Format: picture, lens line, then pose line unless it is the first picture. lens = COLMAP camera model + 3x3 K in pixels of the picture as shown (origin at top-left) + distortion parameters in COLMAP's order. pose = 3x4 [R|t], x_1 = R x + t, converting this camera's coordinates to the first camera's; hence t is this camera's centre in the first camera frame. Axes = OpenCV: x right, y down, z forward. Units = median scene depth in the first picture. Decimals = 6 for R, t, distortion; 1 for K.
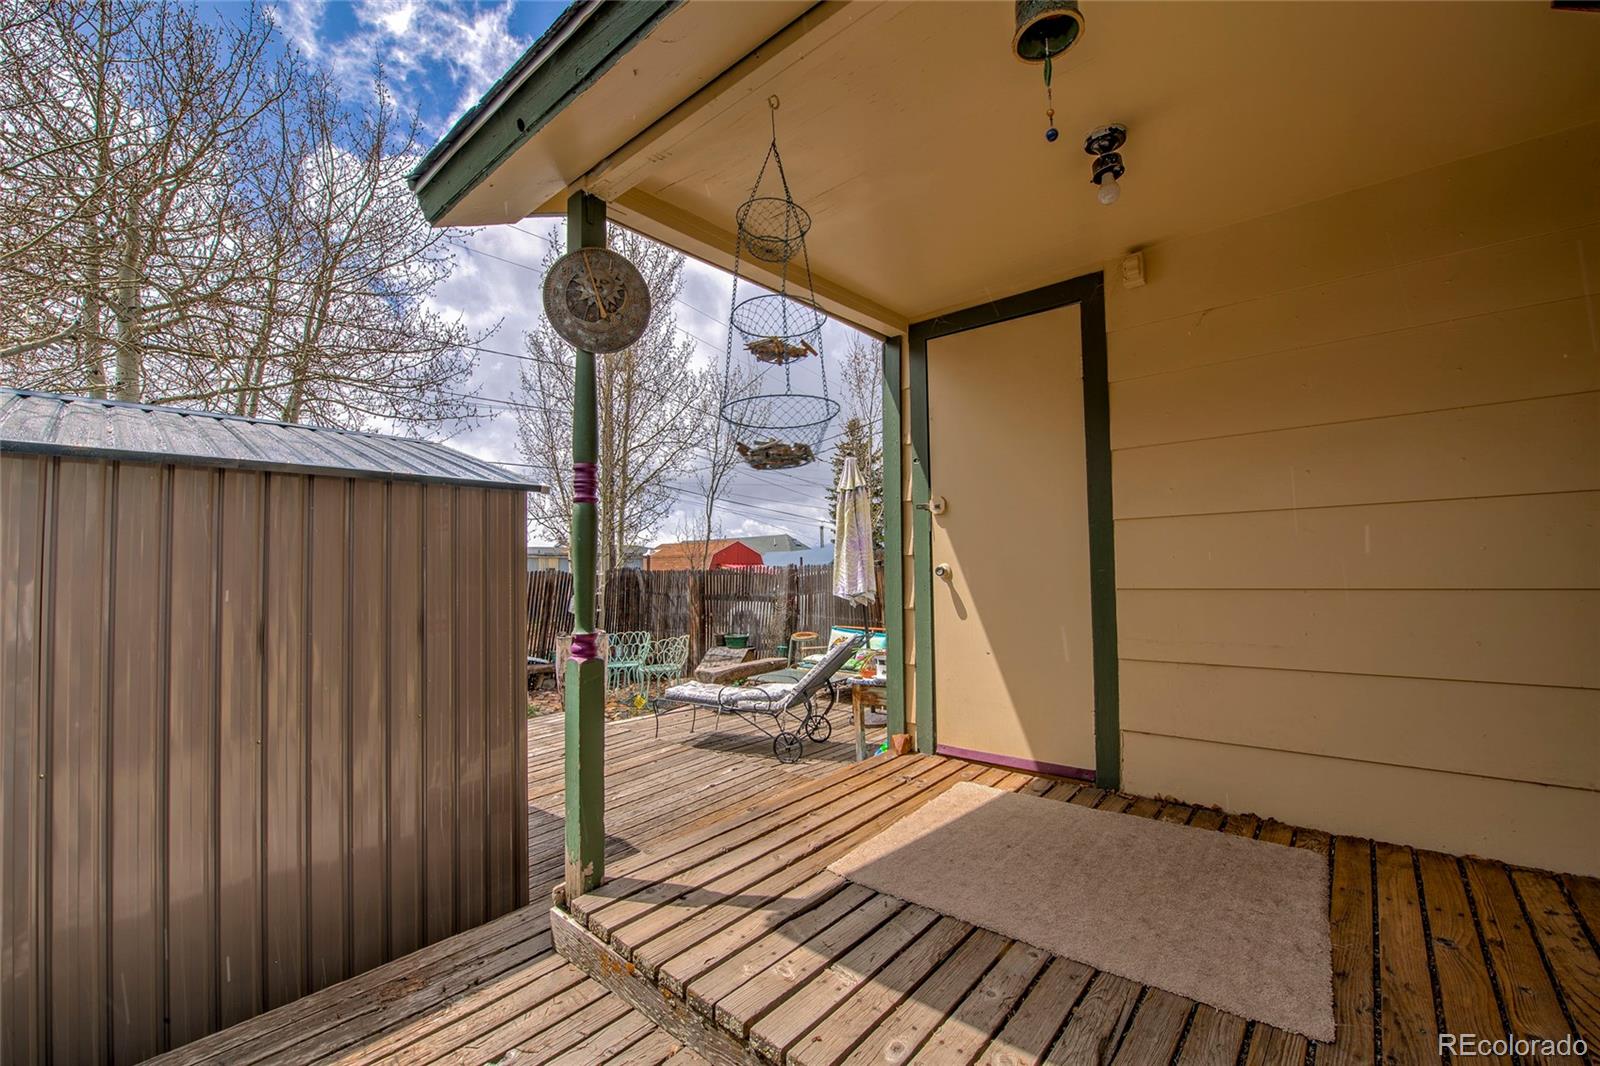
lens RADIAL K [[652.7, 0, 806.6], [0, 652.7, 540.1], [0, 0, 1]] dist [-0.021392, -0.001152]
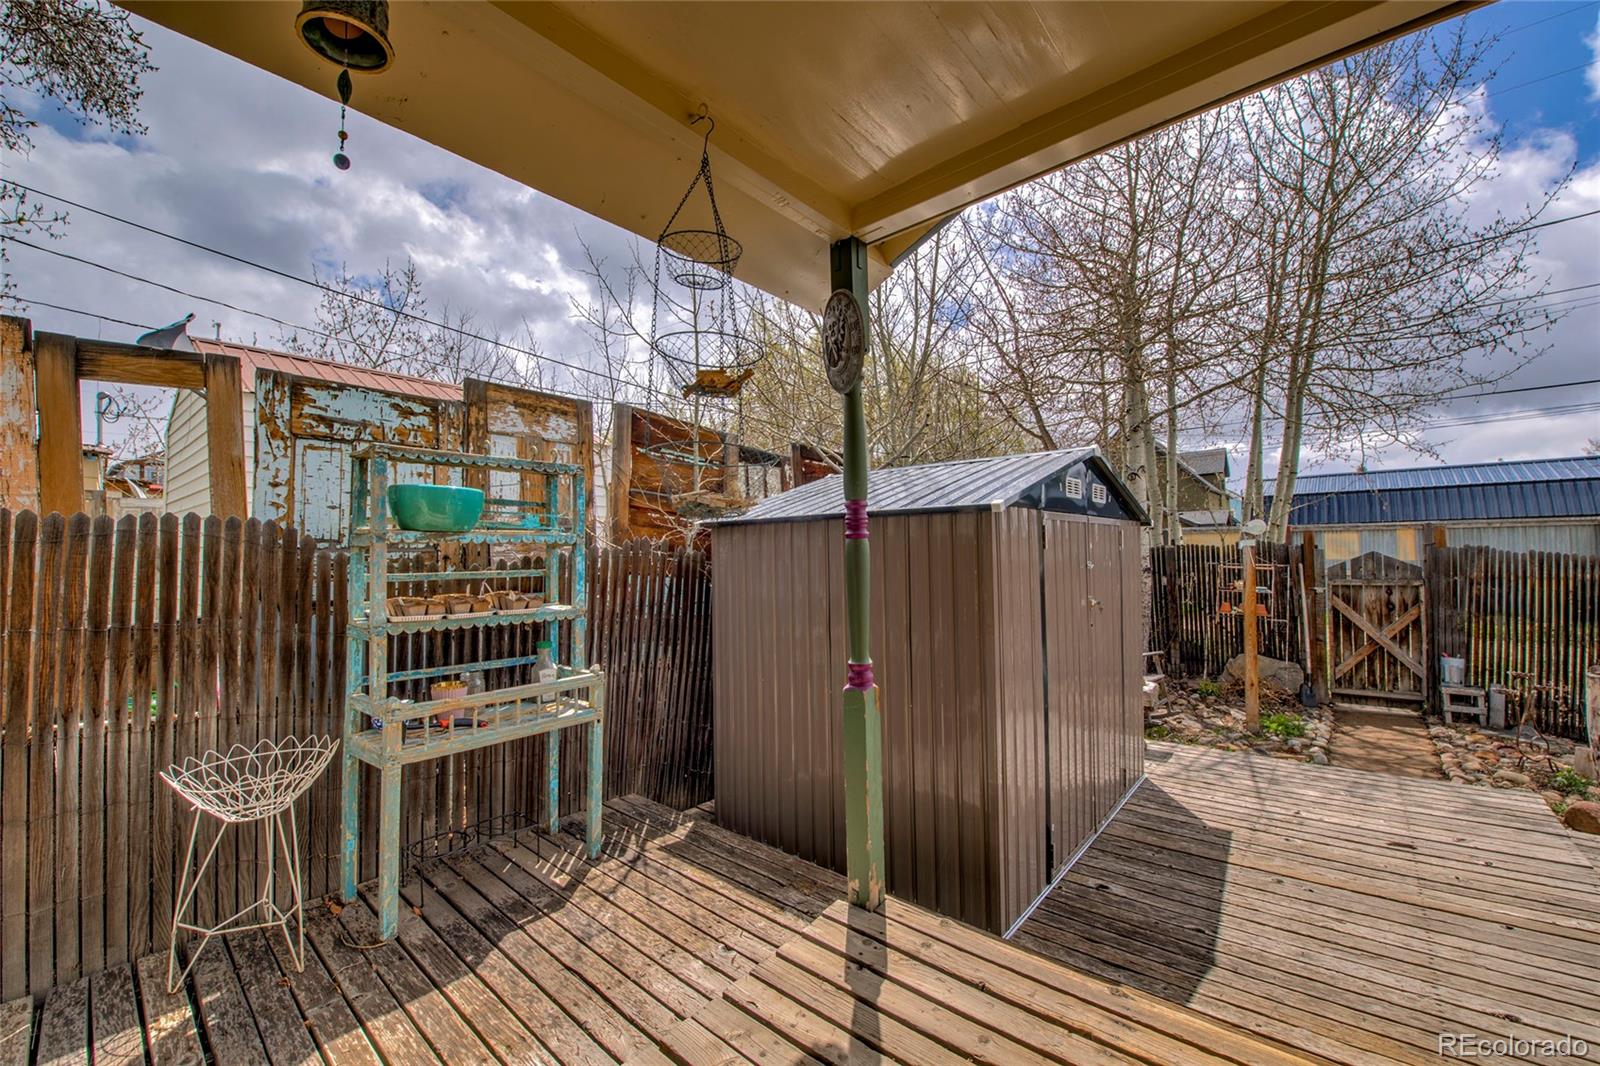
lens RADIAL K [[652.7, 0, 804.9], [0, 652.7, 533.1], [0, 0, 1]] dist [-0.021392, -0.001152]
pose [[0.011030, 0.005563, -0.999924, 0.725223], [0.042056, 0.999097, 0.006022, -0.078239], [0.999054, -0.042119, 0.010786, 0.930250]]
